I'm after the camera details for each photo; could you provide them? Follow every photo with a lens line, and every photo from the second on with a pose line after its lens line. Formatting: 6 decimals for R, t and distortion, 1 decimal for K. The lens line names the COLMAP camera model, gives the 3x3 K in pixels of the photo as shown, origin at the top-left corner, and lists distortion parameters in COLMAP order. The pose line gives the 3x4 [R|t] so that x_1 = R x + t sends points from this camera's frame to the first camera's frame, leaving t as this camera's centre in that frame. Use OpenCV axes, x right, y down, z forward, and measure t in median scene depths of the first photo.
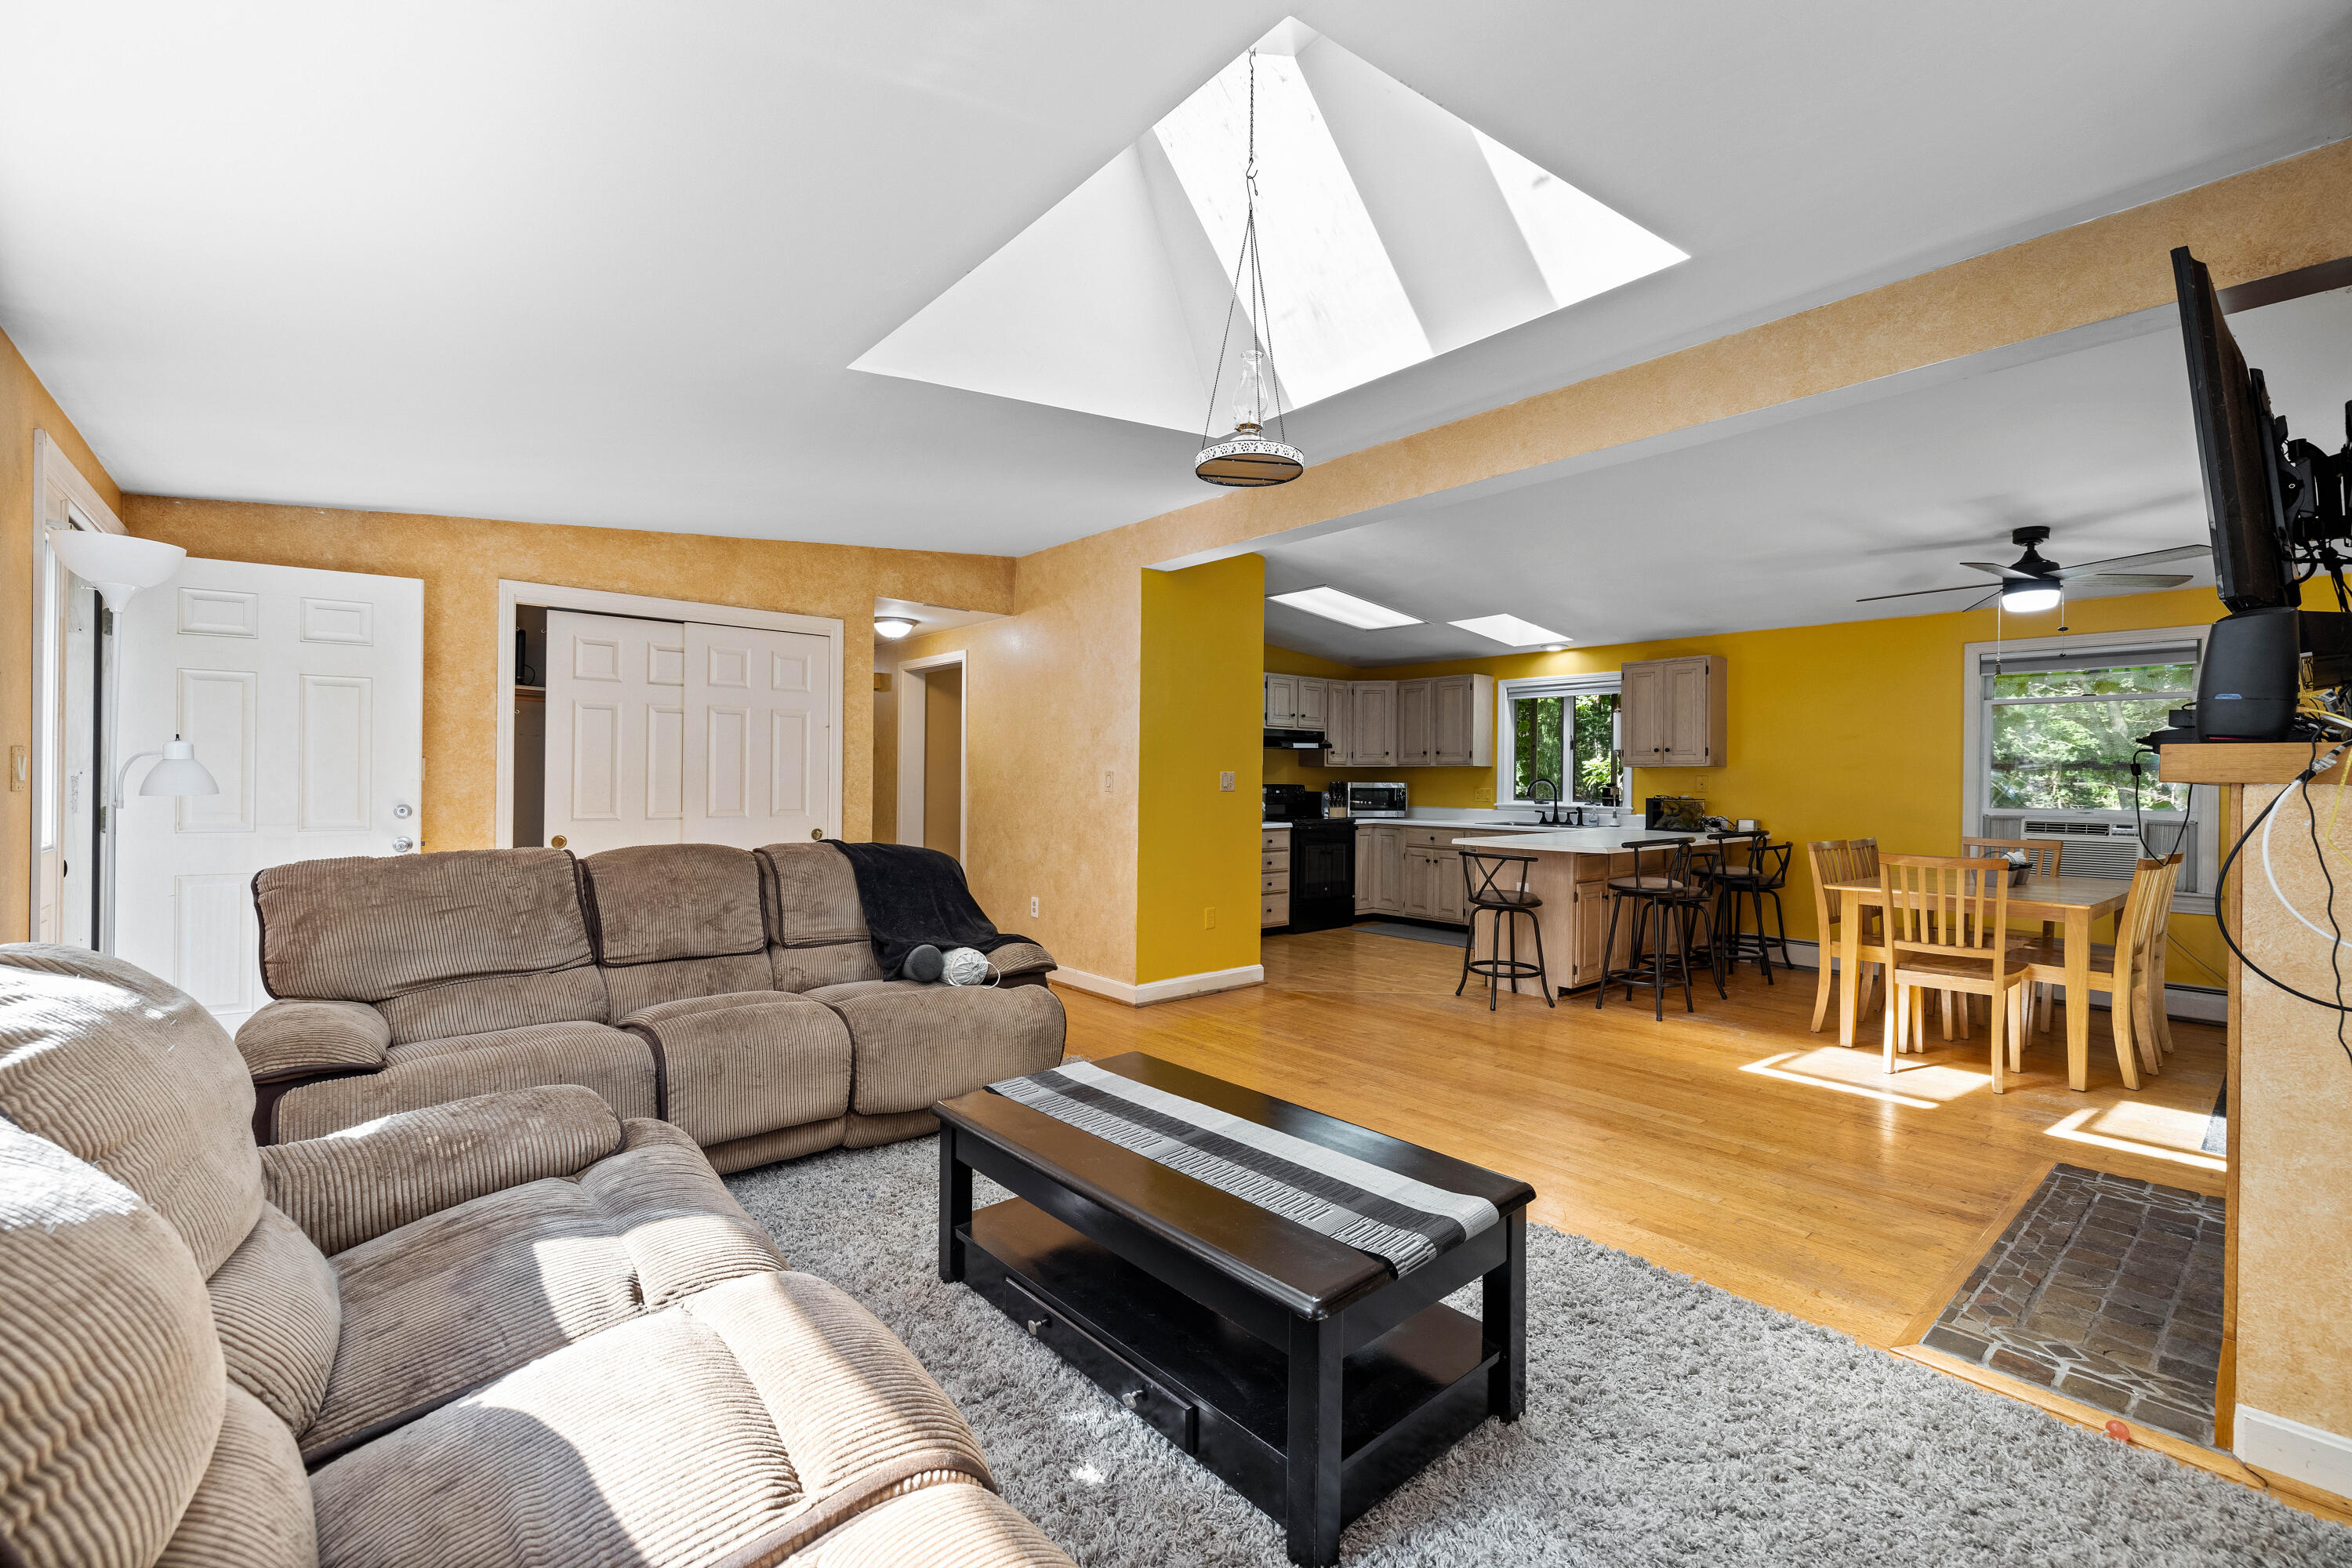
lens RADIAL K [[984.4, 0, 1161.4], [0, 984.4, 780.1], [0, 0, 1]] dist [-0.000370, -0.000263]
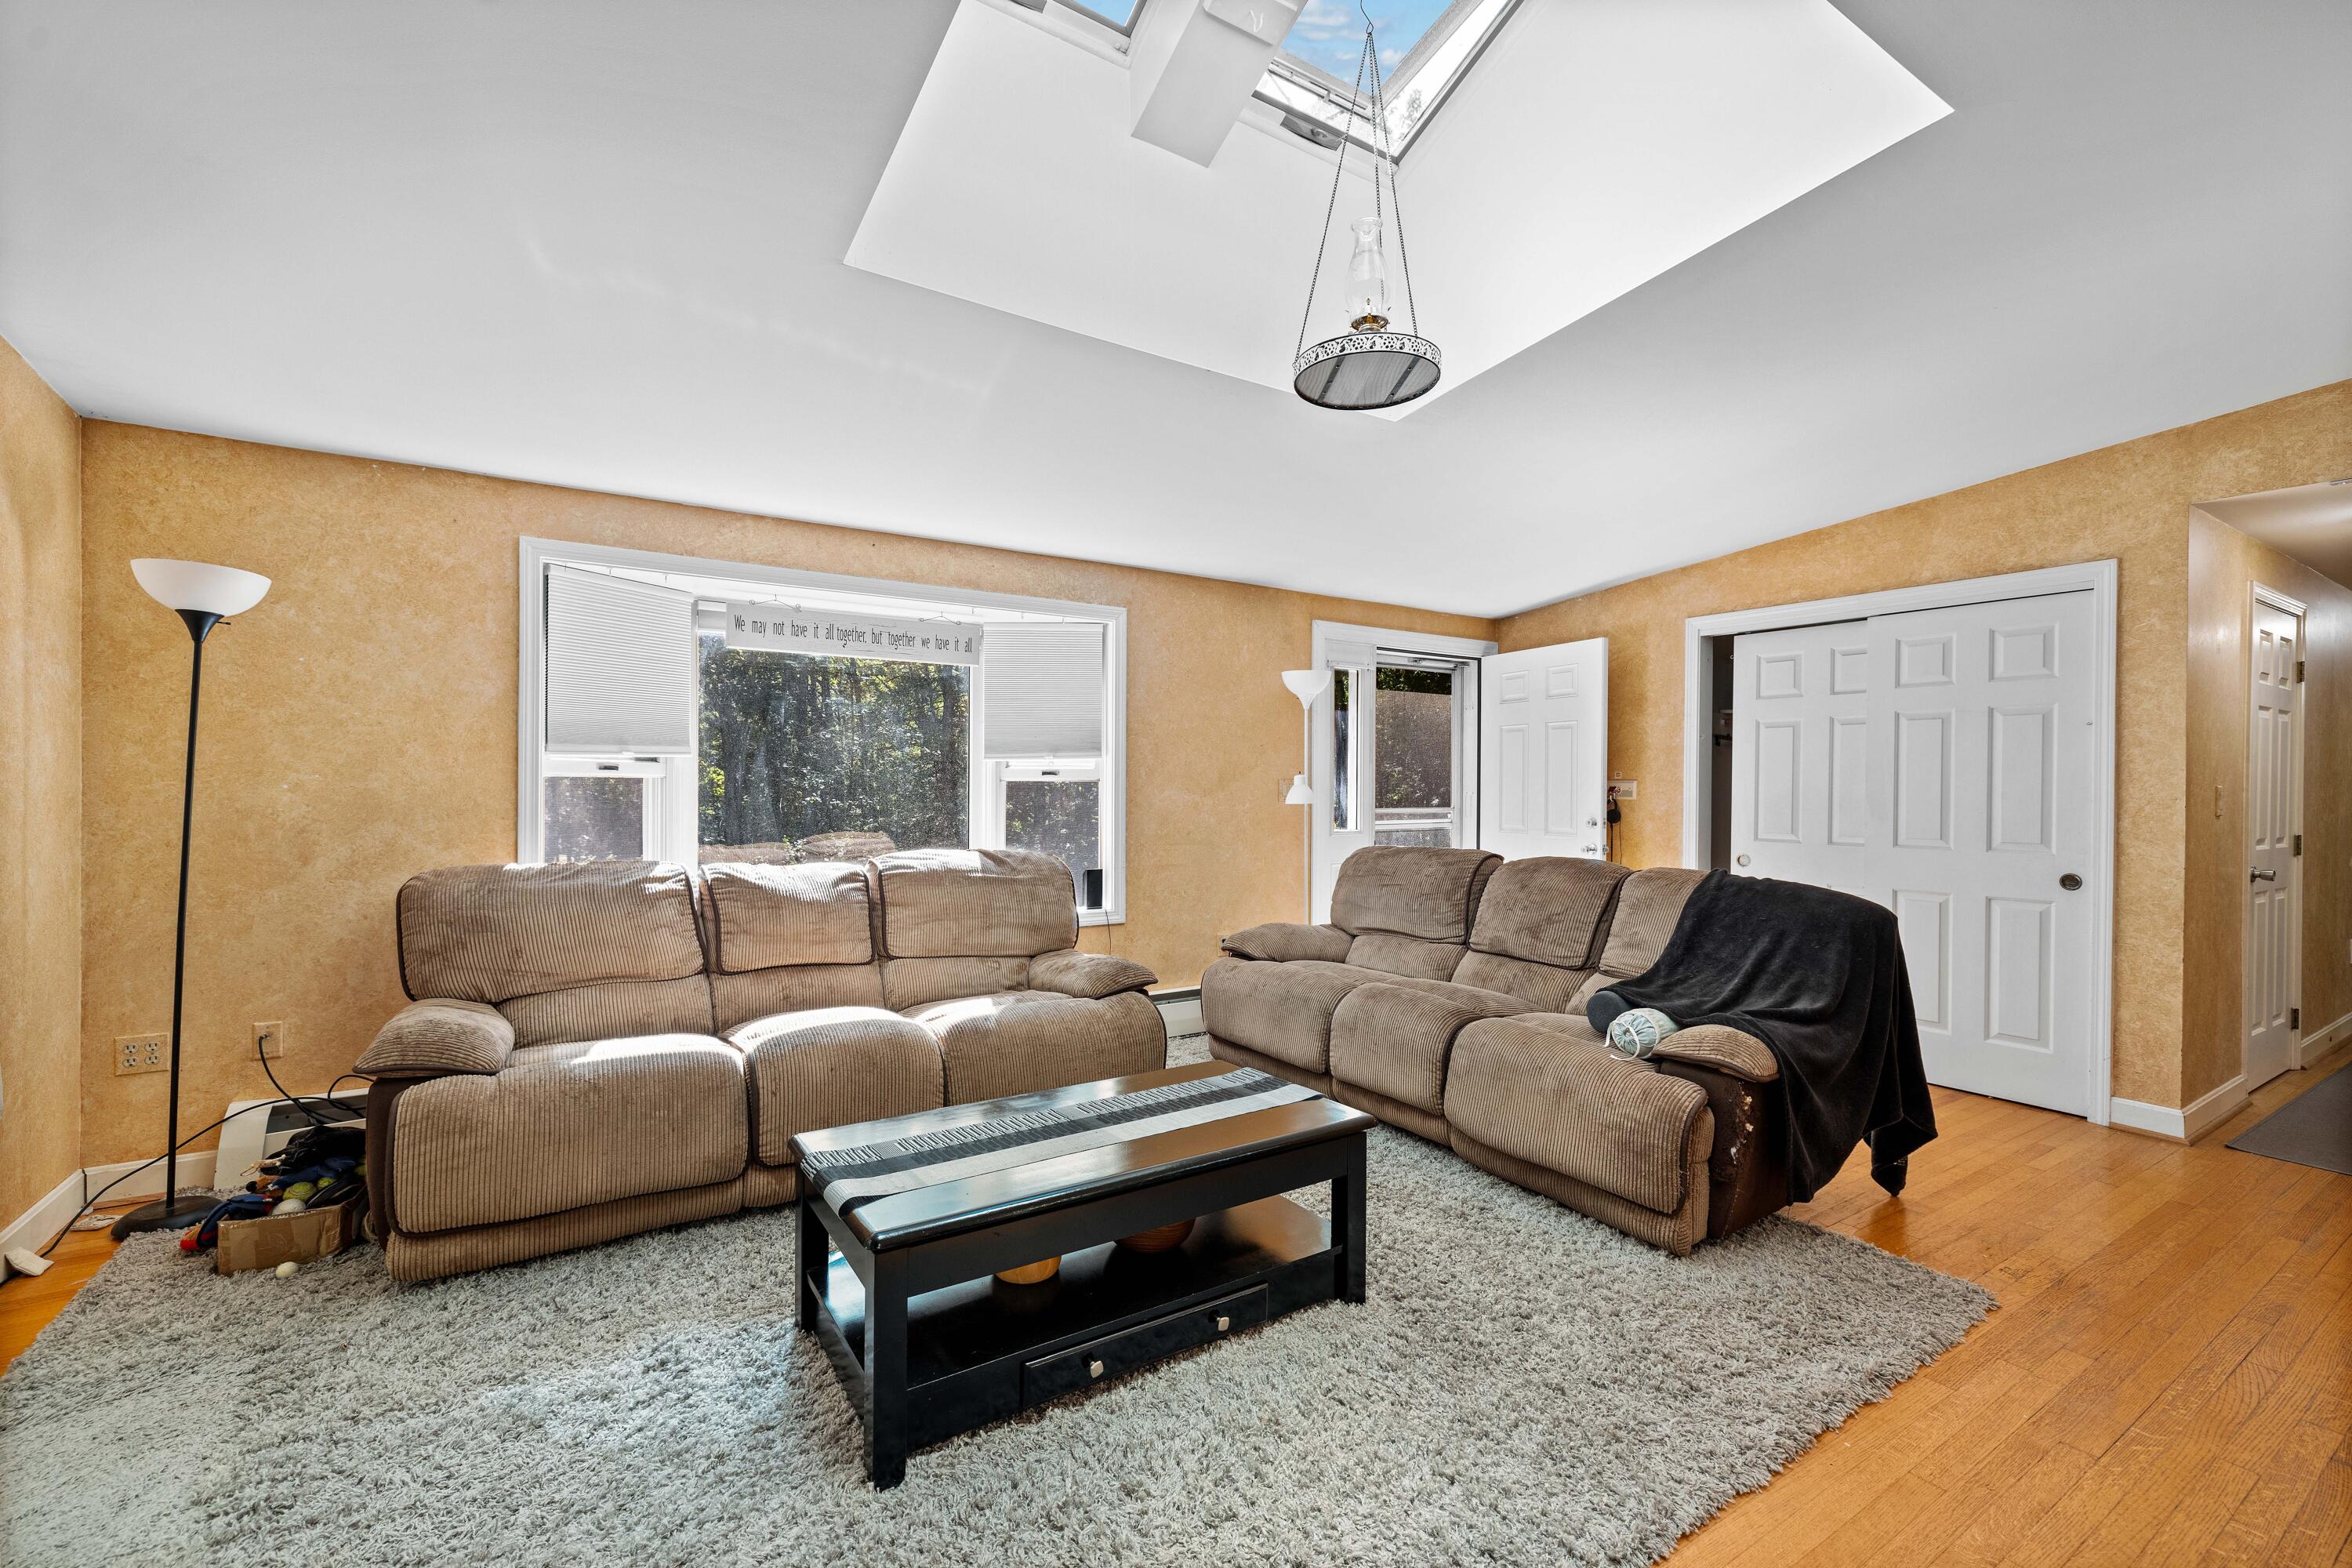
lens RADIAL K [[984.4, 0, 1162.7], [0, 984.4, 788.6], [0, 0, 1]] dist [-0.000370, -0.000263]
pose [[-0.143178, -0.008847, -0.989657, 0.408318], [-0.009435, 0.999927, -0.007574, 0.001572], [0.989652, 0.008253, -0.143251, 0.459261]]
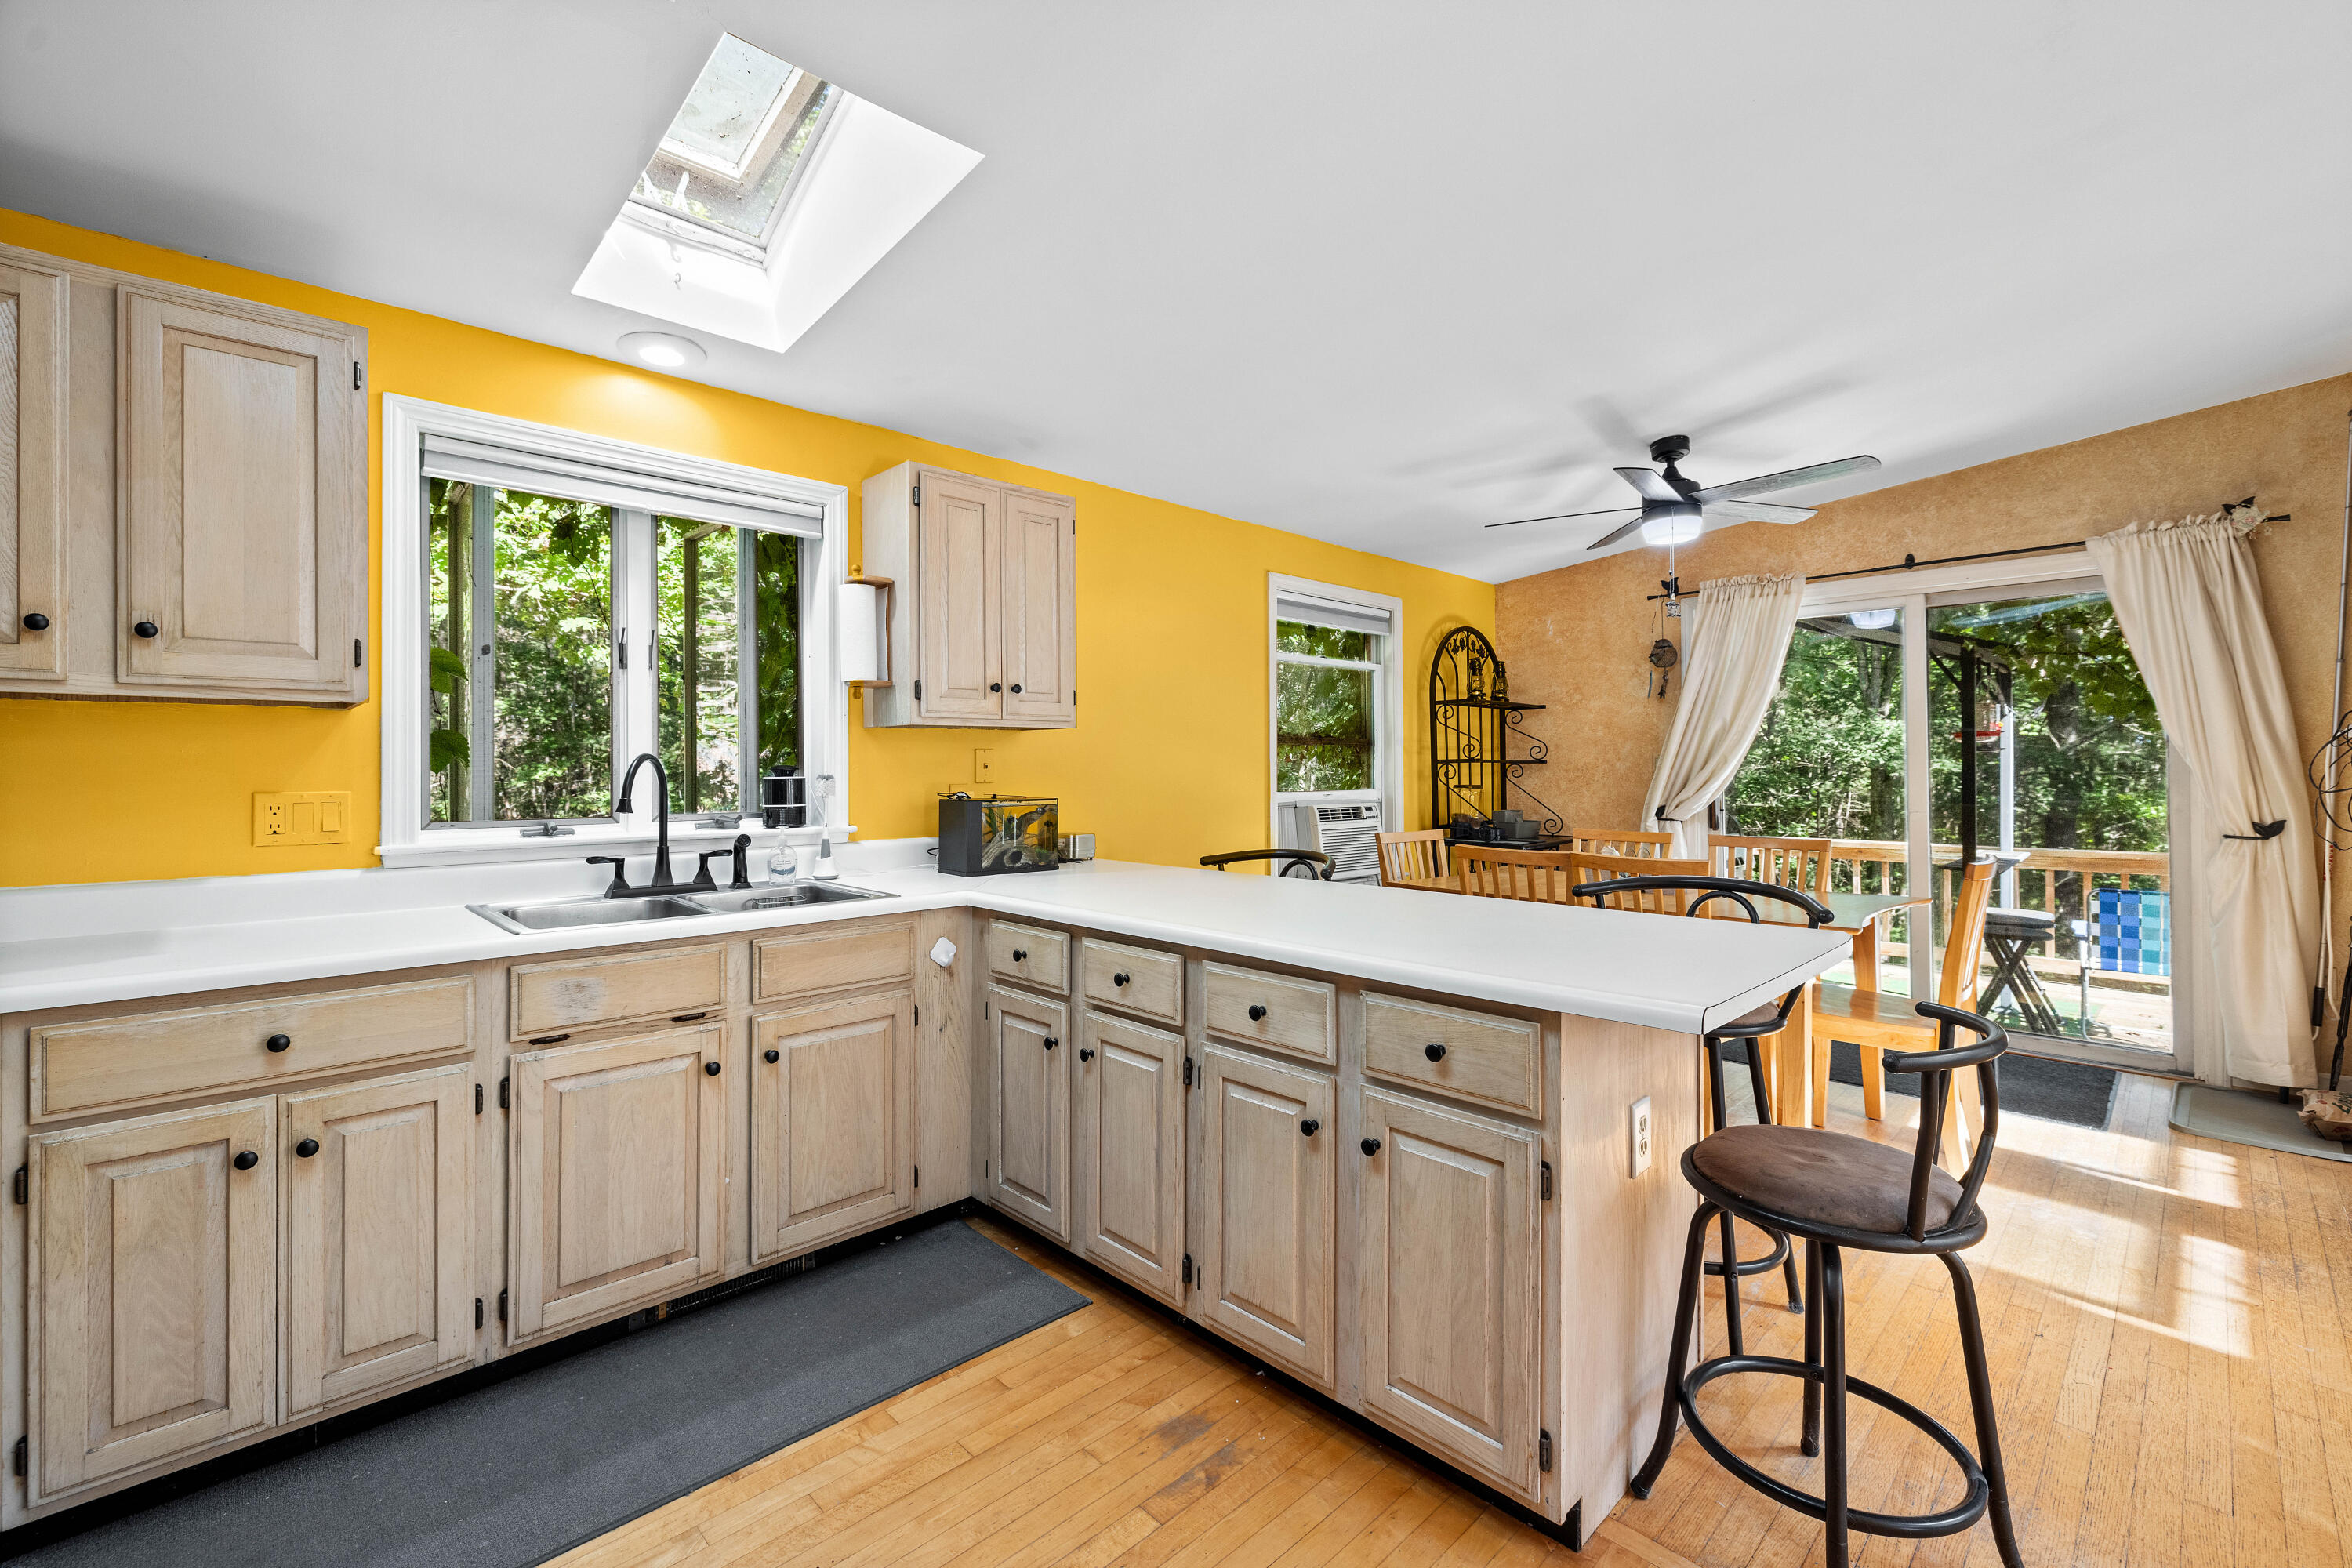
lens RADIAL K [[1006.2, 0, 1169.3], [0, 1006.2, 762.5], [0, 0, 1]] dist [0.000837, 0.000030]
pose [[-0.064232, -0.002781, 0.997931, 0.075412], [0.004859, 0.999983, 0.003100, 0.001463], [-0.997923, 0.005048, -0.064217, 1.165682]]
